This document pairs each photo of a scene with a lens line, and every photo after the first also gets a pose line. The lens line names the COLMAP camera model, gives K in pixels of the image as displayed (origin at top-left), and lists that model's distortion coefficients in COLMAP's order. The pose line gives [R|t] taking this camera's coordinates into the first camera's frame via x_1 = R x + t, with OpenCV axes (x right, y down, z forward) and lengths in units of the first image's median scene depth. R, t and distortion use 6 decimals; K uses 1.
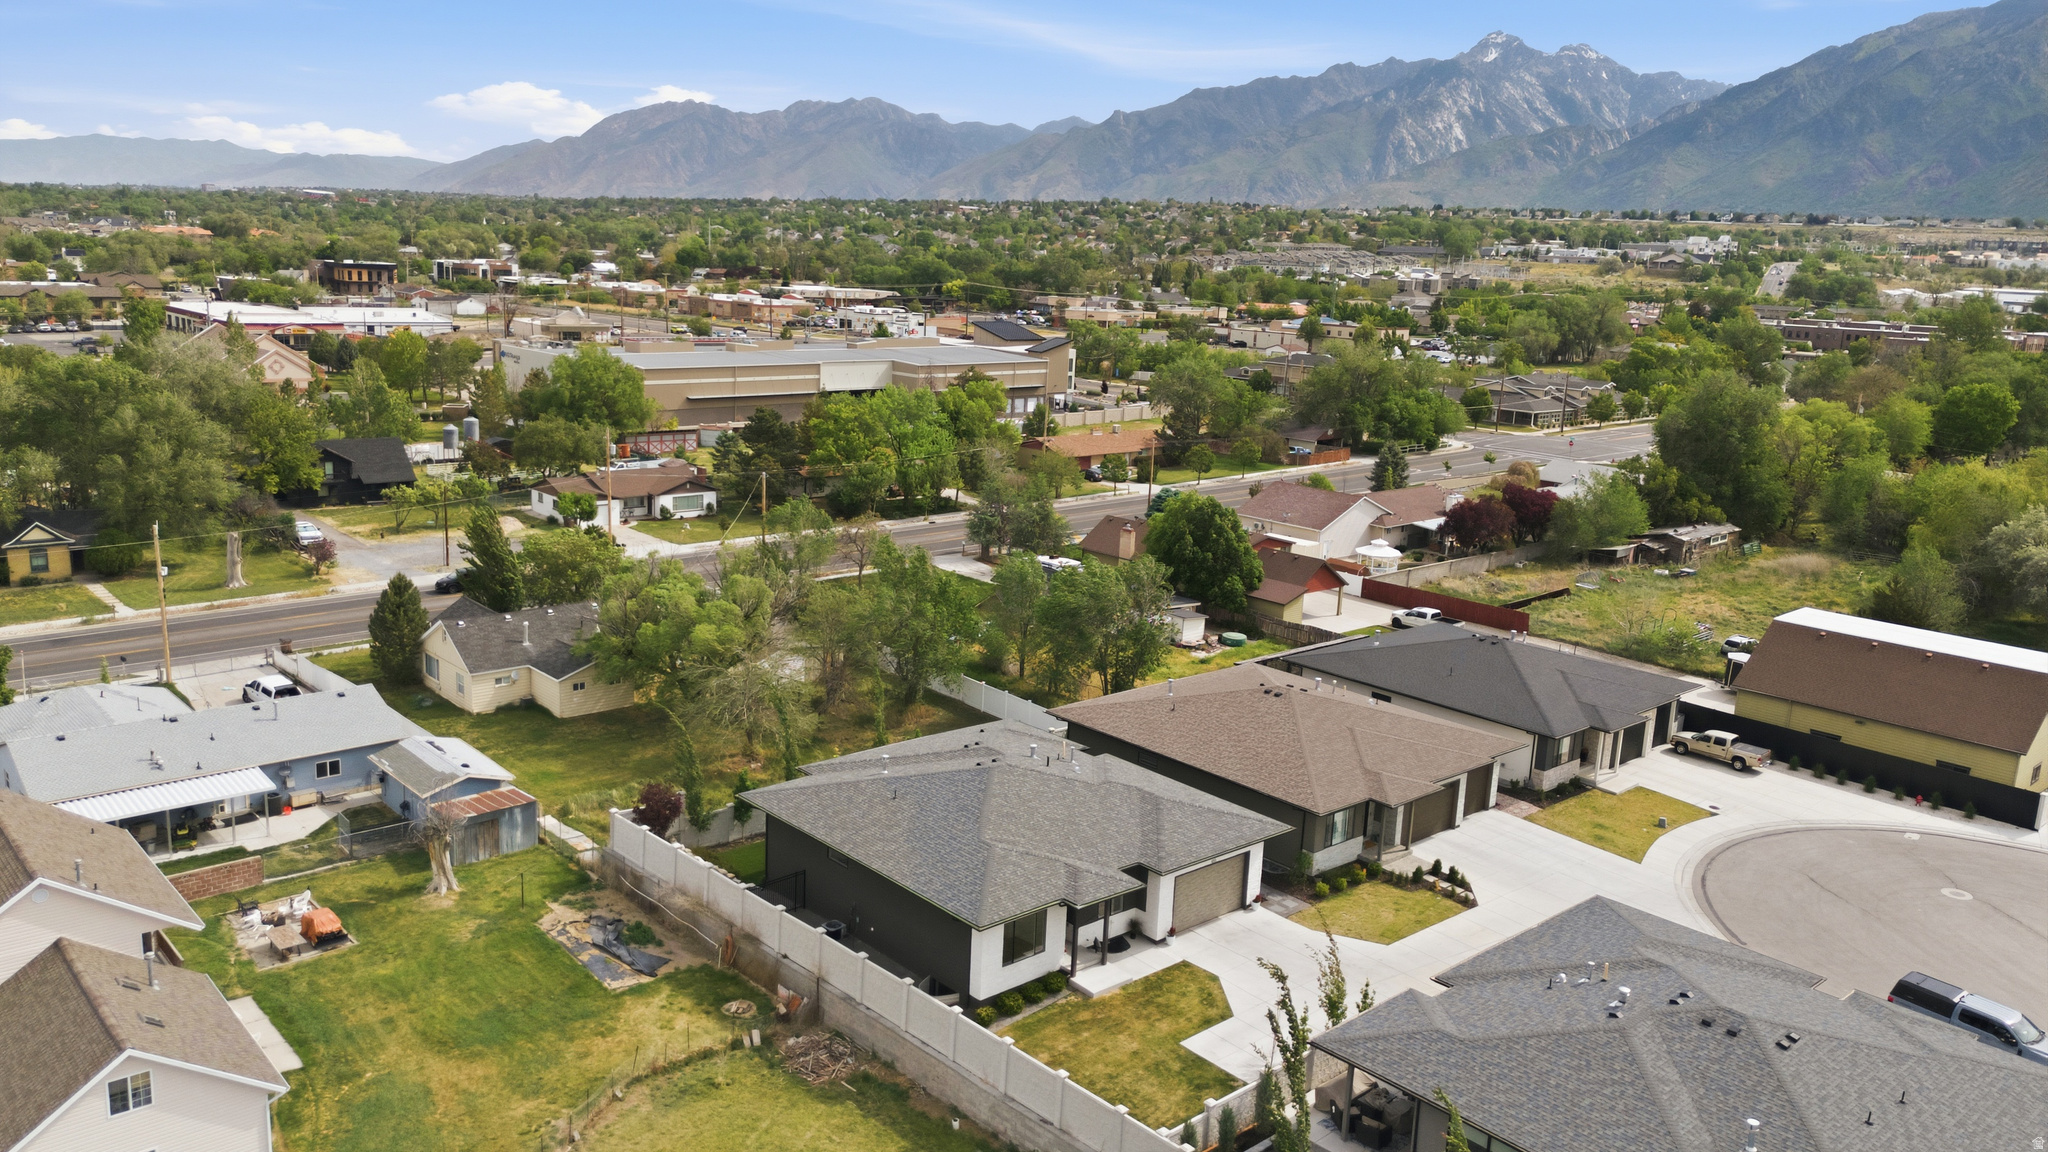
lens RADIAL K [[1500.3, 0, 1024.0], [0, 1500.3, 576.0], [0, 0, 1]] dist [0.065371, -0.051465]
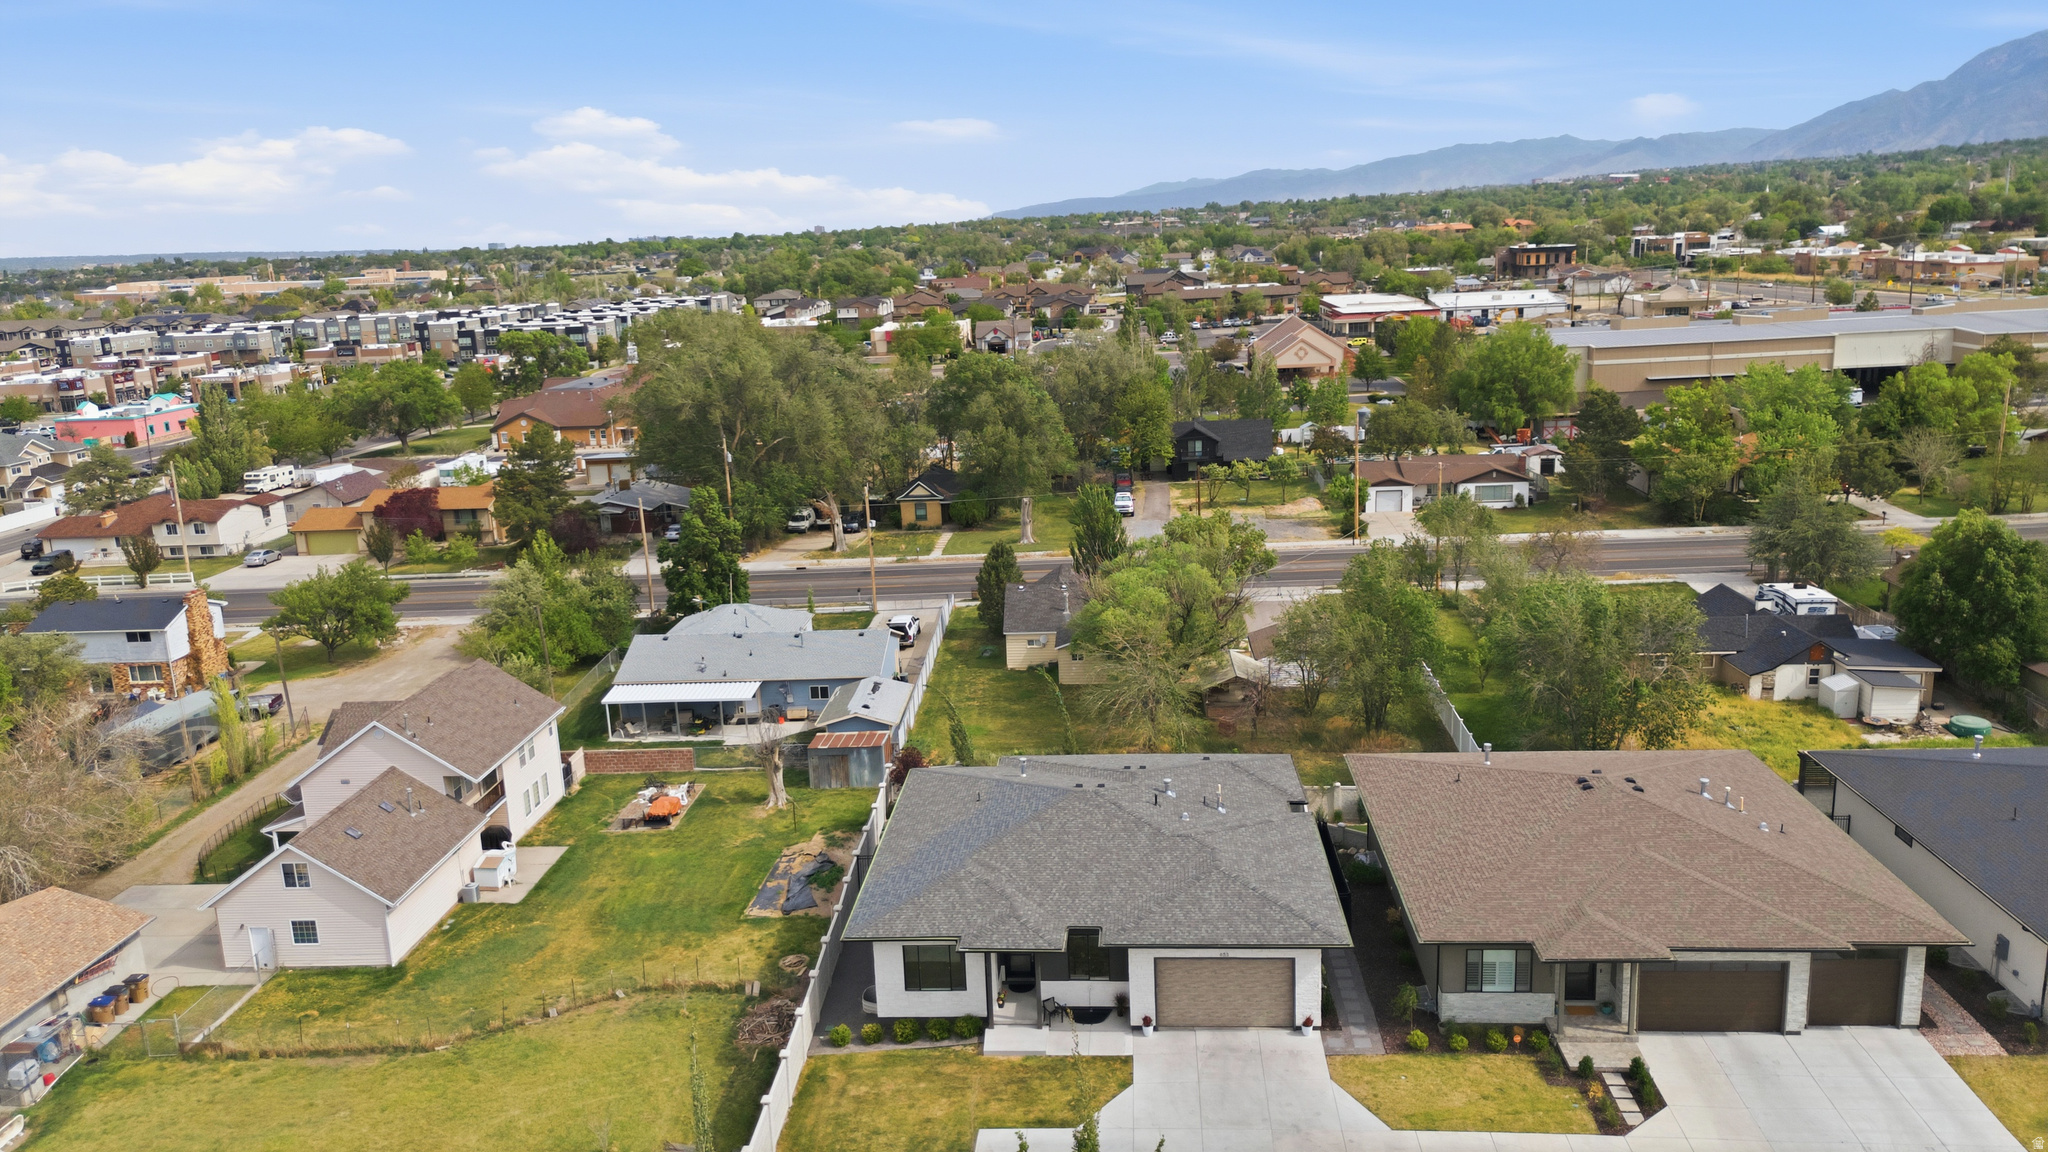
lens RADIAL K [[1505.0, 0, 1024.8], [0, 1505.0, 568.1], [0, 0, 1]] dist [0.058778, -0.042258]
pose [[0.692534, 0.089681, -0.715789, 0.527311], [-0.083865, 0.995523, 0.043589, -0.039331], [0.716494, 0.029843, 0.696955, 0.293251]]
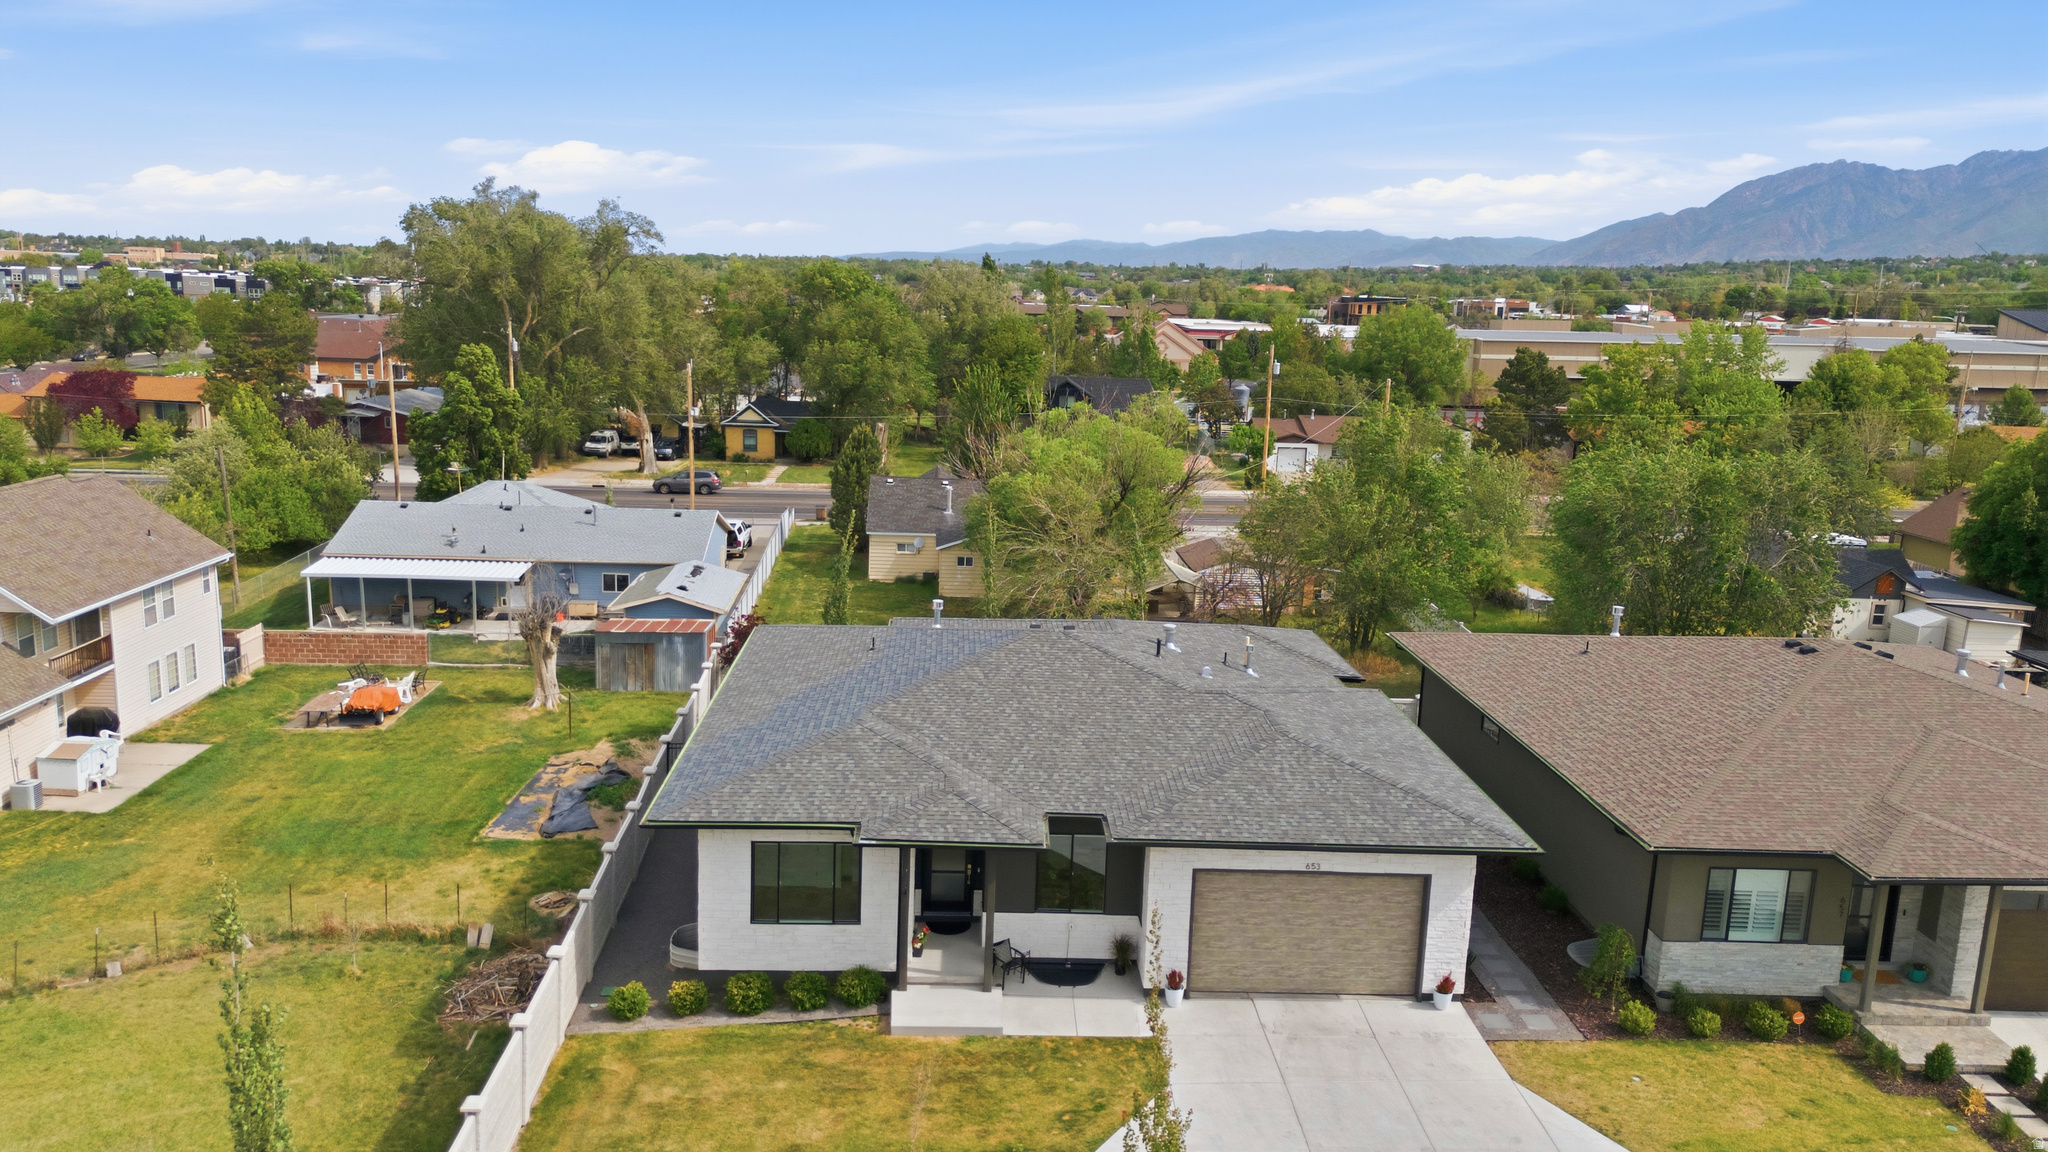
lens RADIAL K [[1505.0, 0, 1024.8], [0, 1505.0, 568.1], [0, 0, 1]] dist [0.058778, -0.042258]
pose [[0.773289, 0.104363, -0.625406, 0.293233], [-0.137597, 0.990476, -0.004850, 0.094202], [0.618944, 0.089805, 0.780284, 0.478602]]
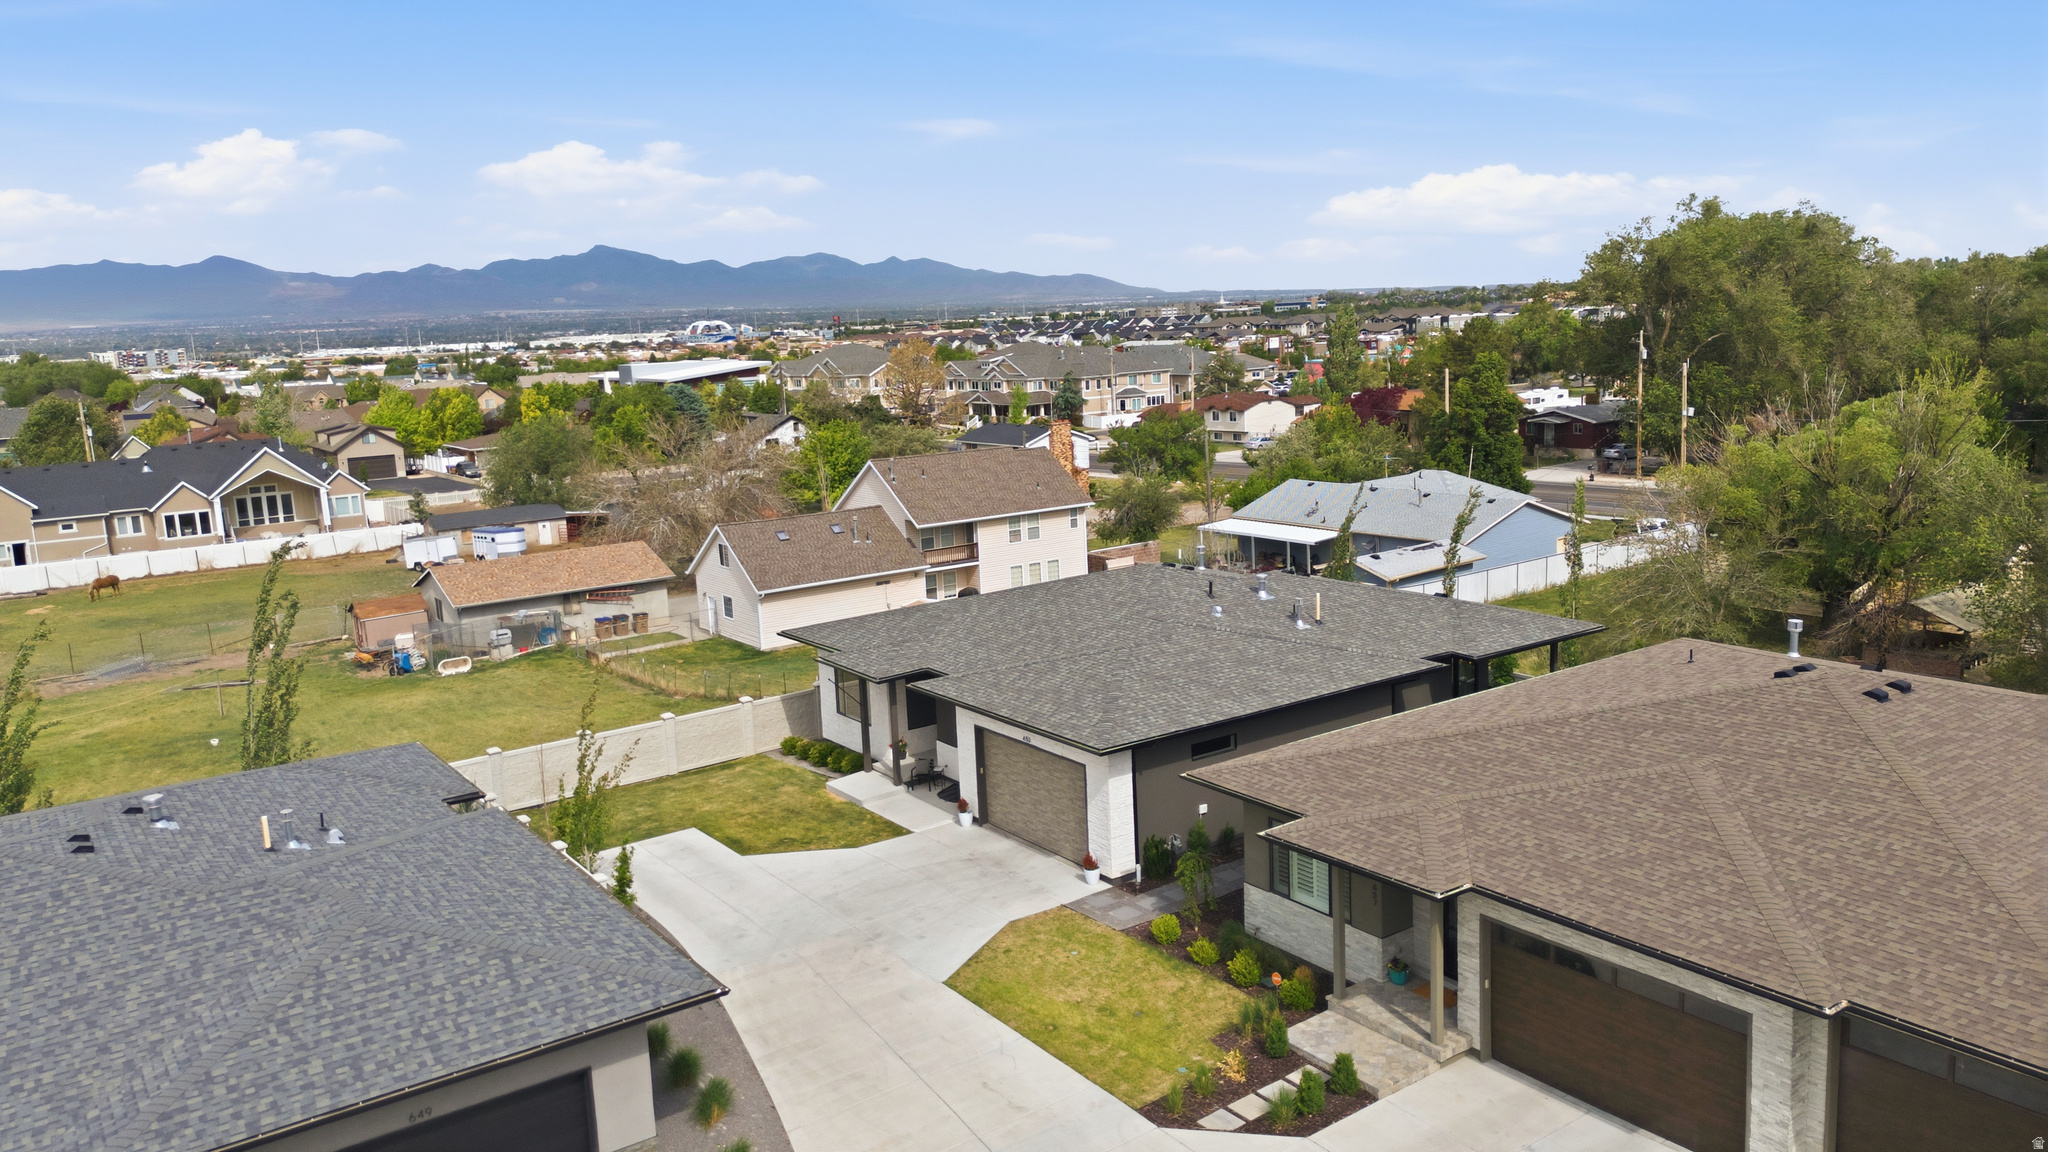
lens RADIAL K [[1490.1, 0, 1036.0], [0, 1490.1, 569.6], [0, 0, 1]] dist [0.103729, -0.042672]
pose [[-0.110625, 0.131503, -0.985124, 0.593546], [-0.176290, 0.972893, 0.149667, 0.029744], [0.978102, 0.190224, -0.084443, 0.885433]]
